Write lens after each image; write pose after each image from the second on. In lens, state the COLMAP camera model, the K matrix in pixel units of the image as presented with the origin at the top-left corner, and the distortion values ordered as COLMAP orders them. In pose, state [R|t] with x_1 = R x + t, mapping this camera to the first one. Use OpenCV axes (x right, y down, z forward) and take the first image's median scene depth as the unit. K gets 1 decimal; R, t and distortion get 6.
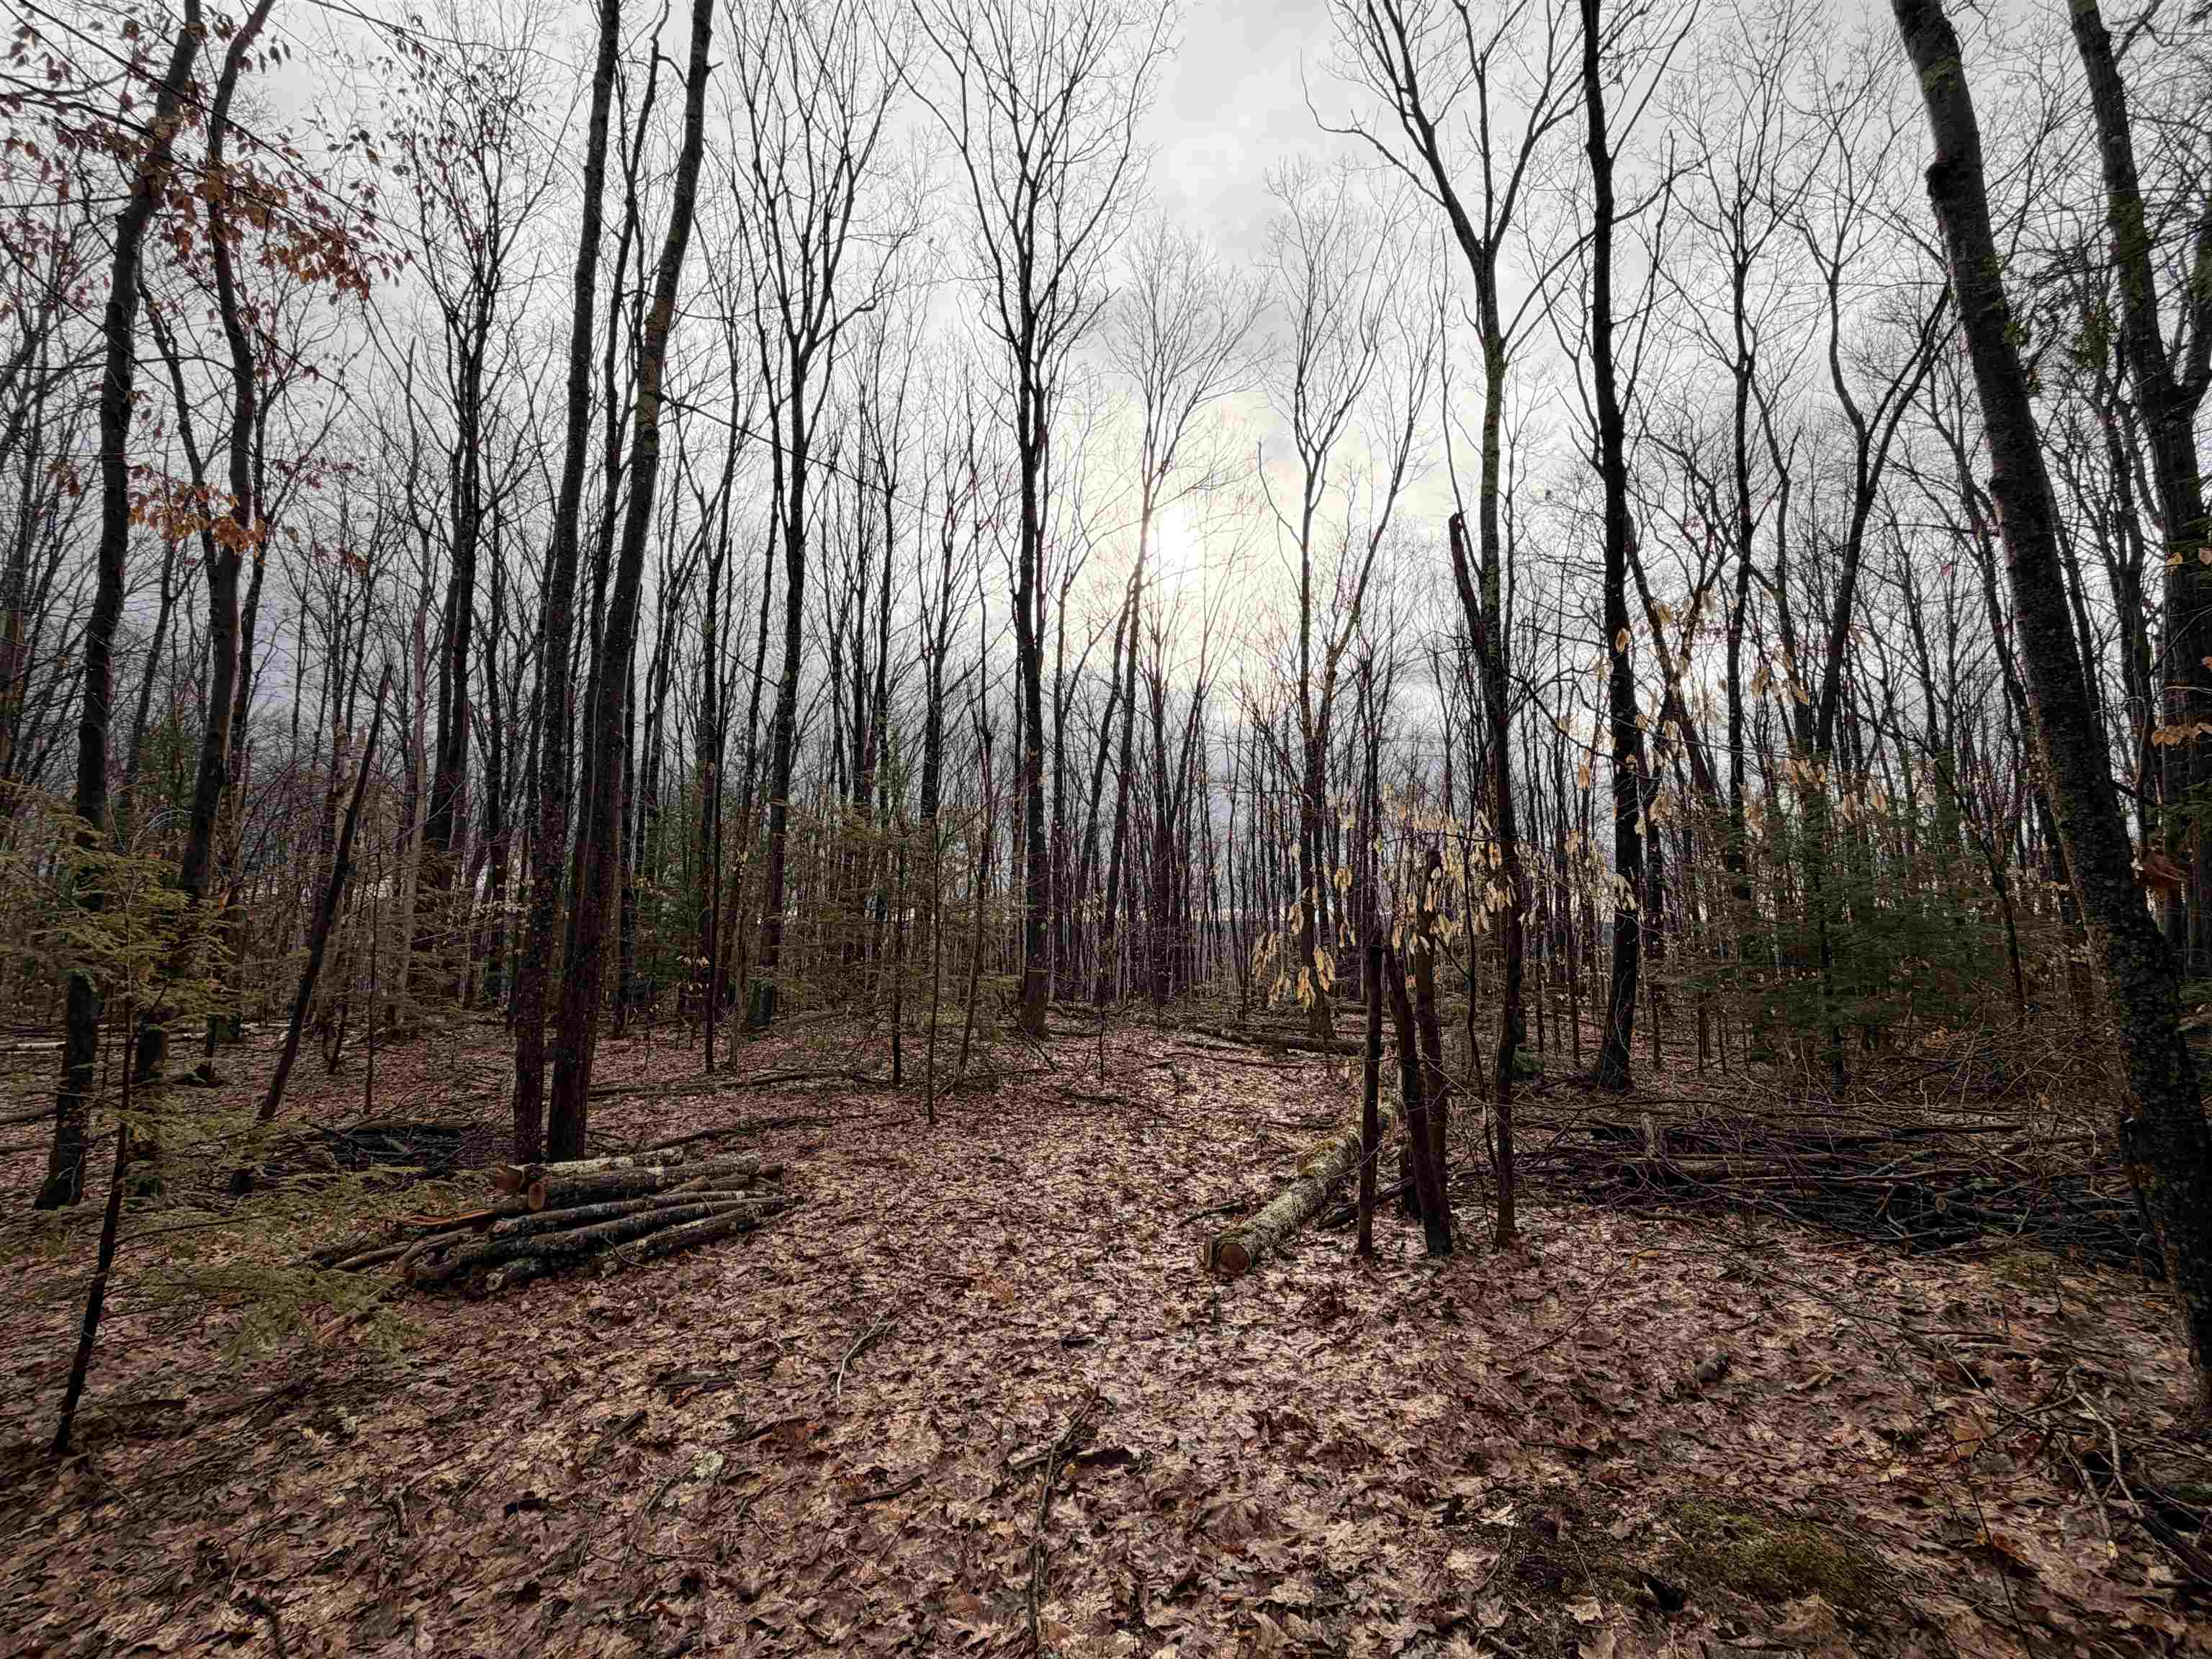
lens RADIAL K [[875.2, 0, 1099.7], [0, 875.2, 829.7], [0, 0, 1]] dist [0.000726, -0.000365]
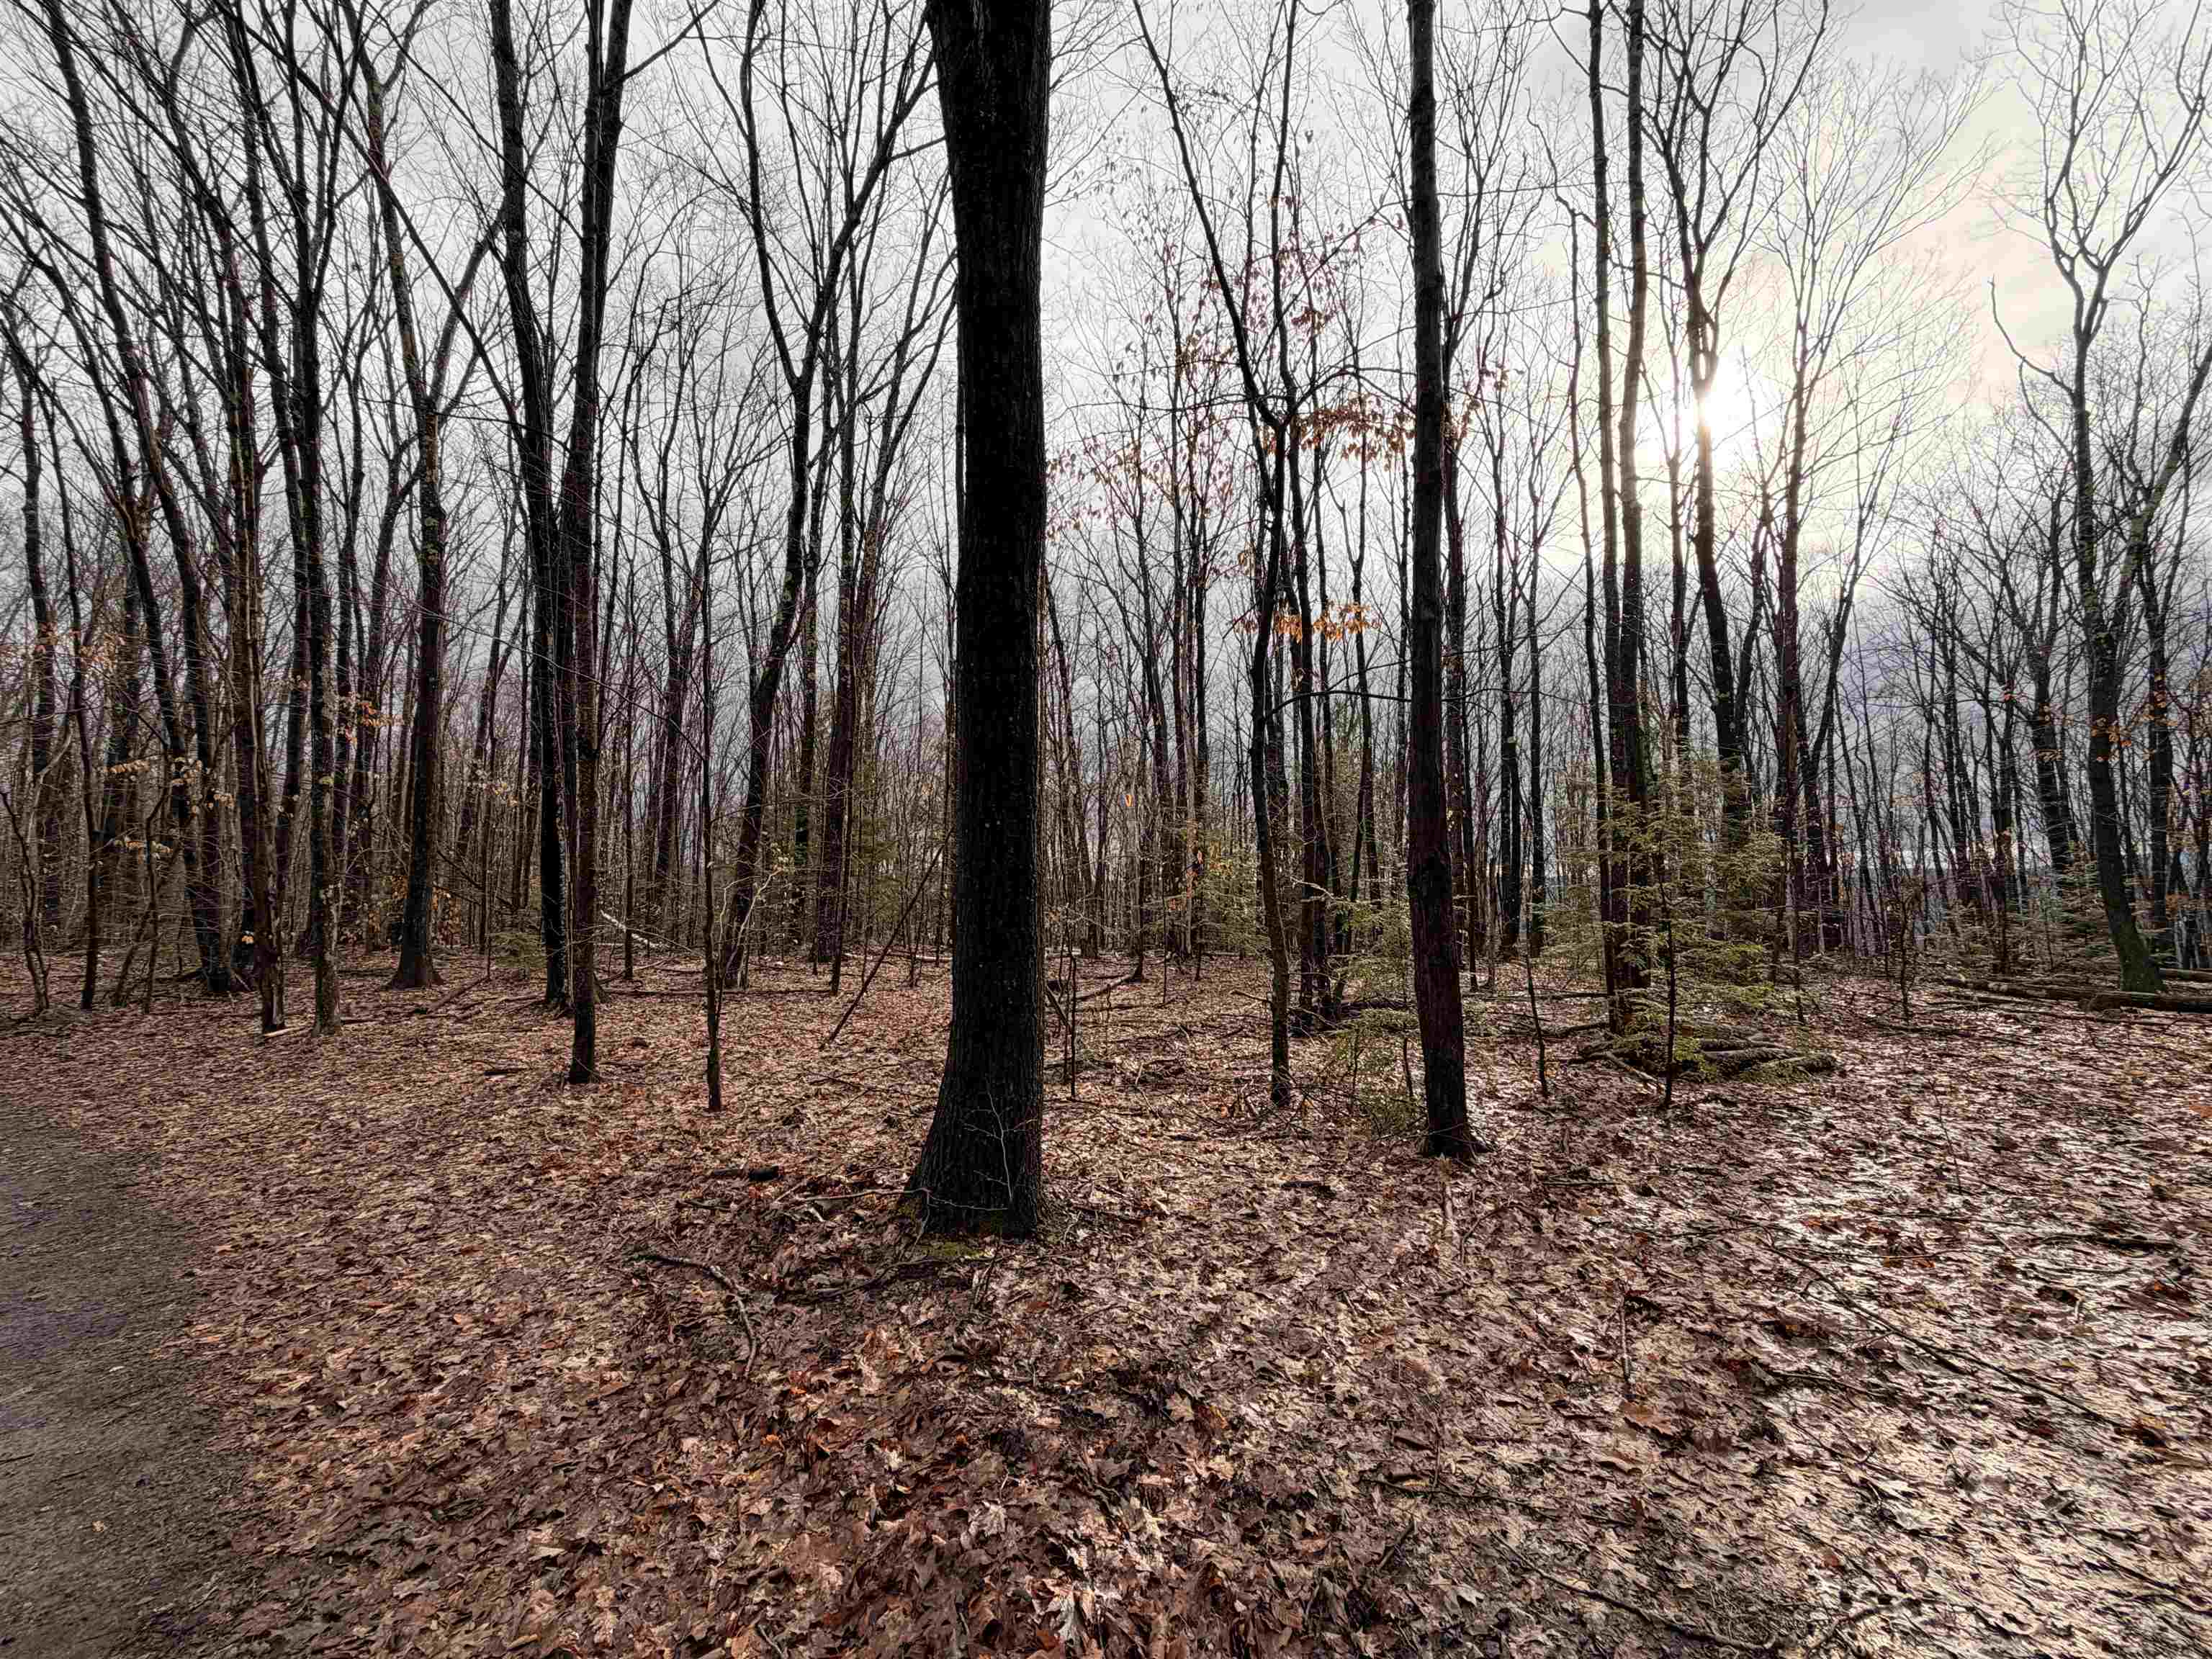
lens RADIAL K [[875.2, 0, 1099.7], [0, 875.2, 829.7], [0, 0, 1]] dist [0.000726, -0.000365]
pose [[0.859295, -0.044513, -0.509539, -0.316521], [0.069081, 0.997178, 0.029387, -0.023925], [0.506793, -0.060451, 0.859945, -0.366079]]
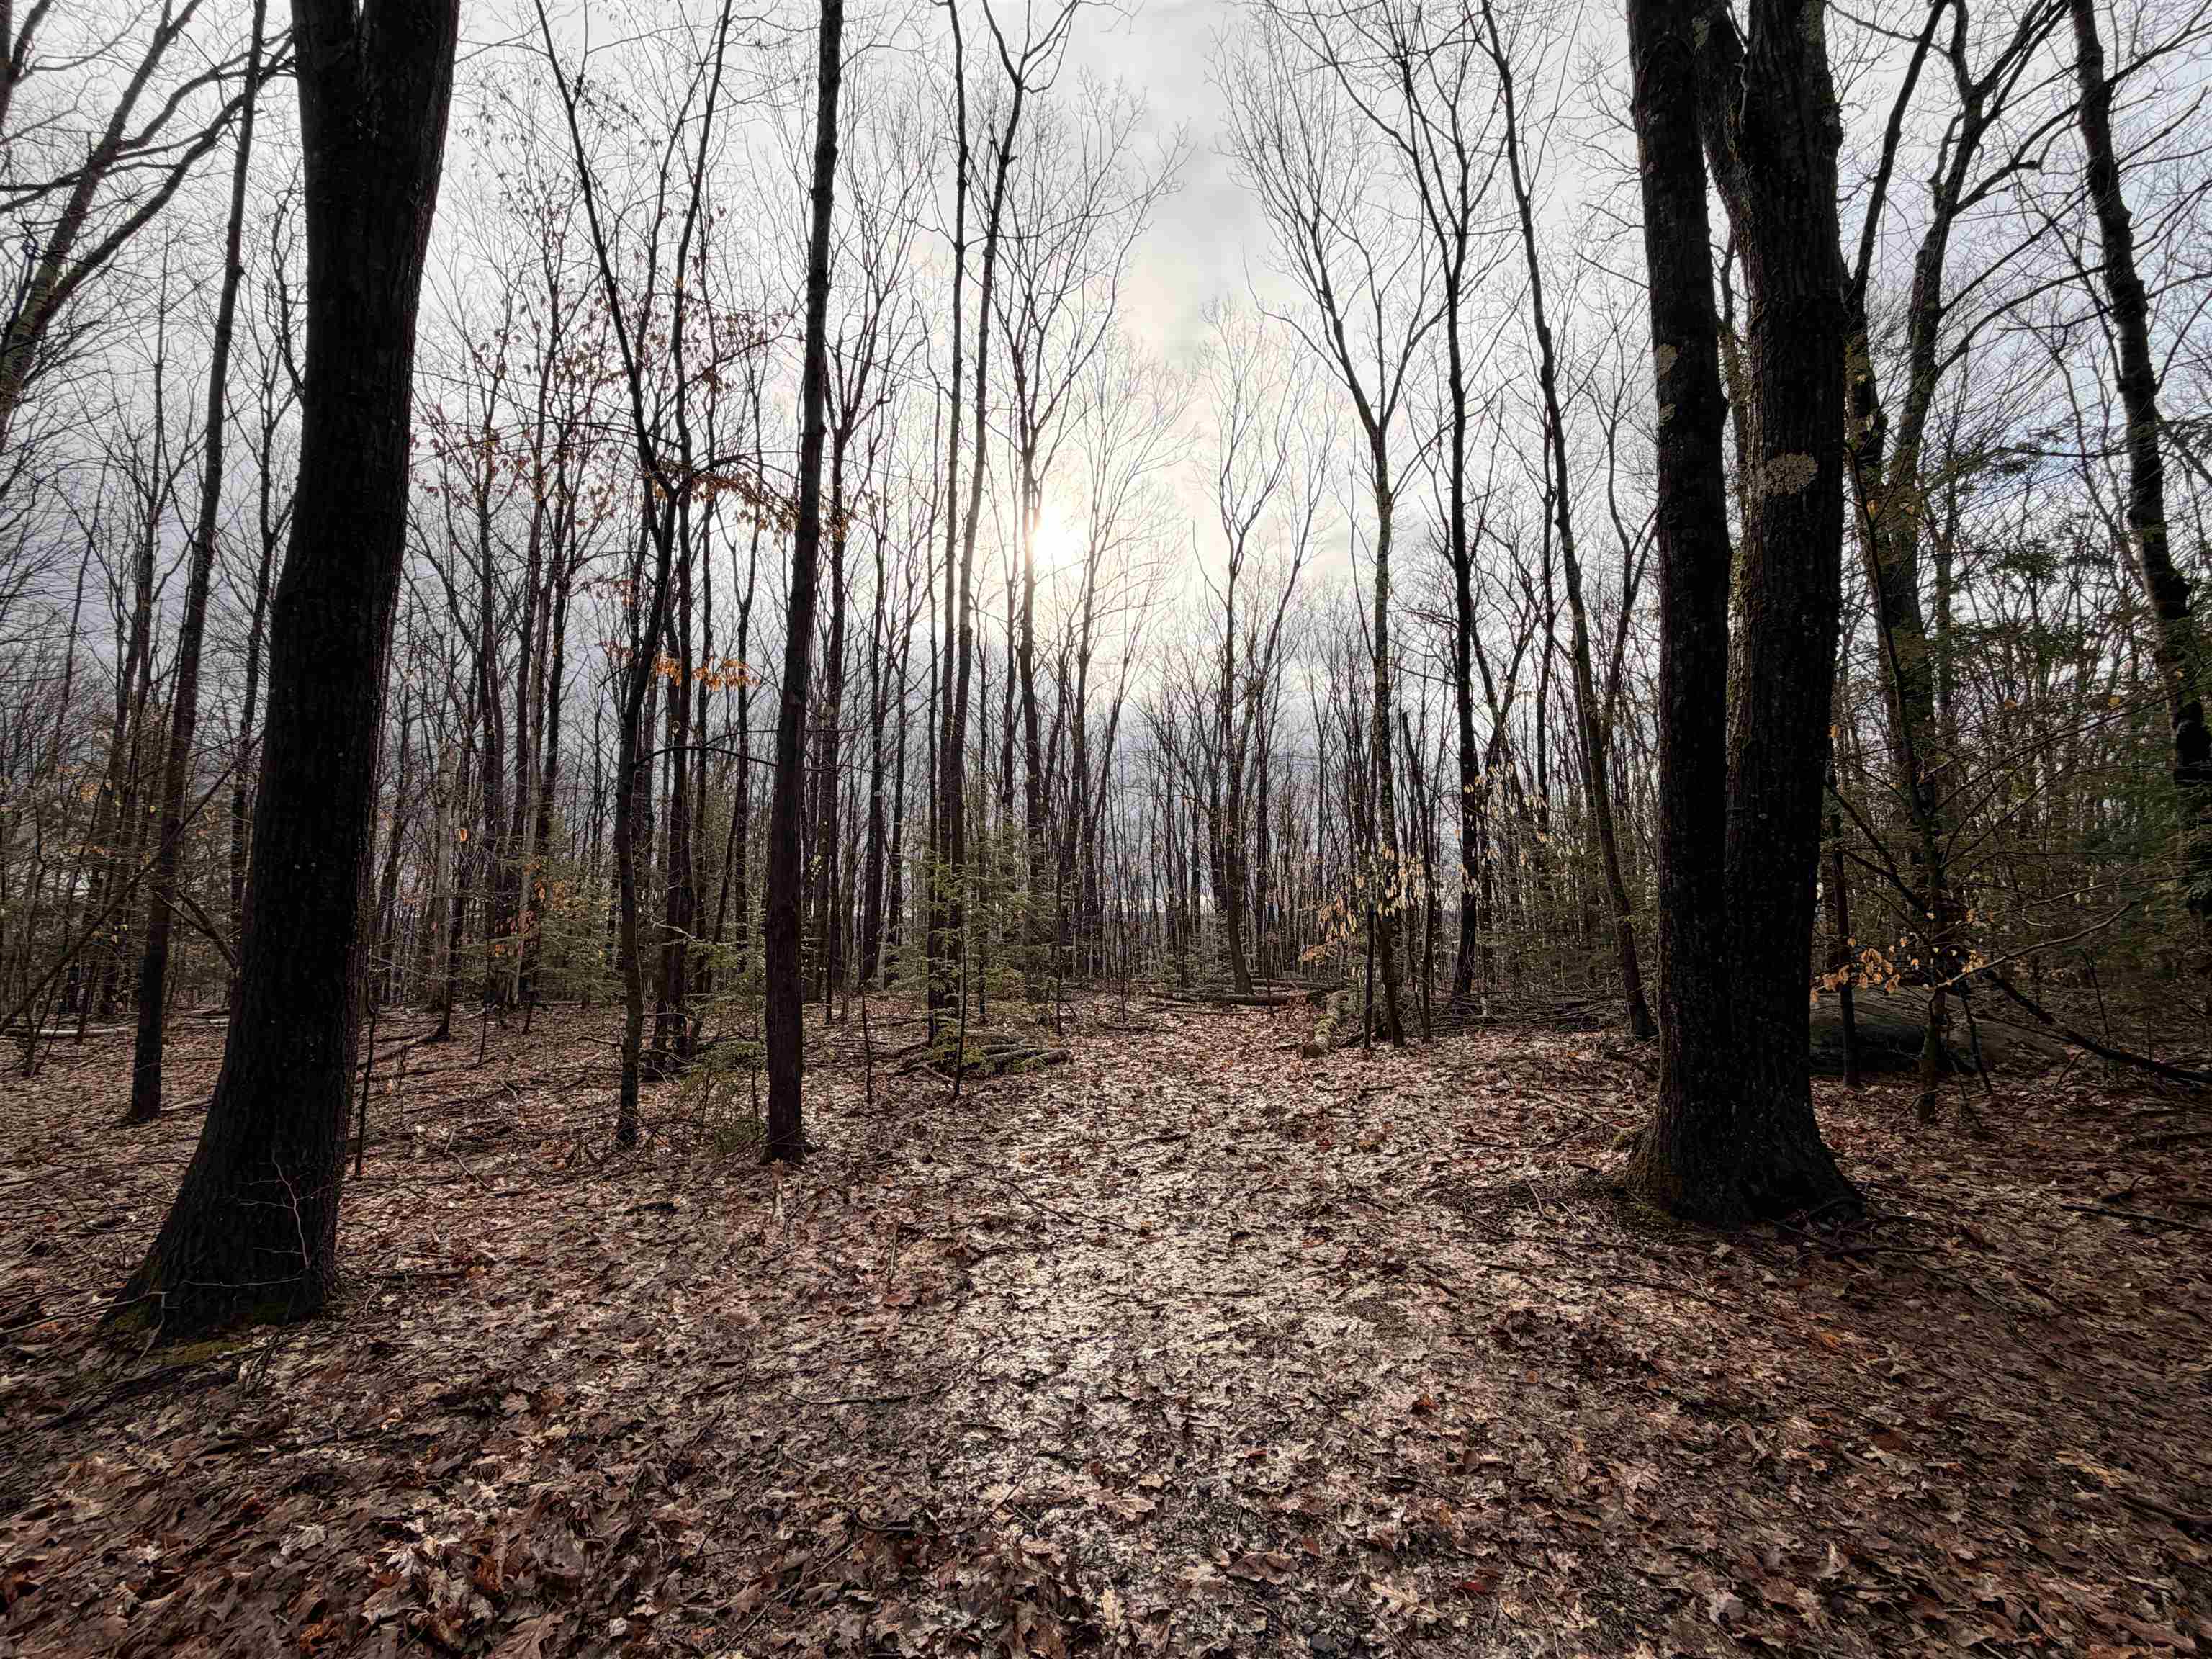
lens RADIAL K [[875.2, 0, 1099.7], [0, 875.2, 829.7], [0, 0, 1]] dist [0.000726, -0.000365]
pose [[0.988519, 0.005782, 0.150983, -0.291561], [-0.006997, 0.999947, 0.007519, -0.036319], [-0.150932, -0.008490, 0.988508, -0.448150]]
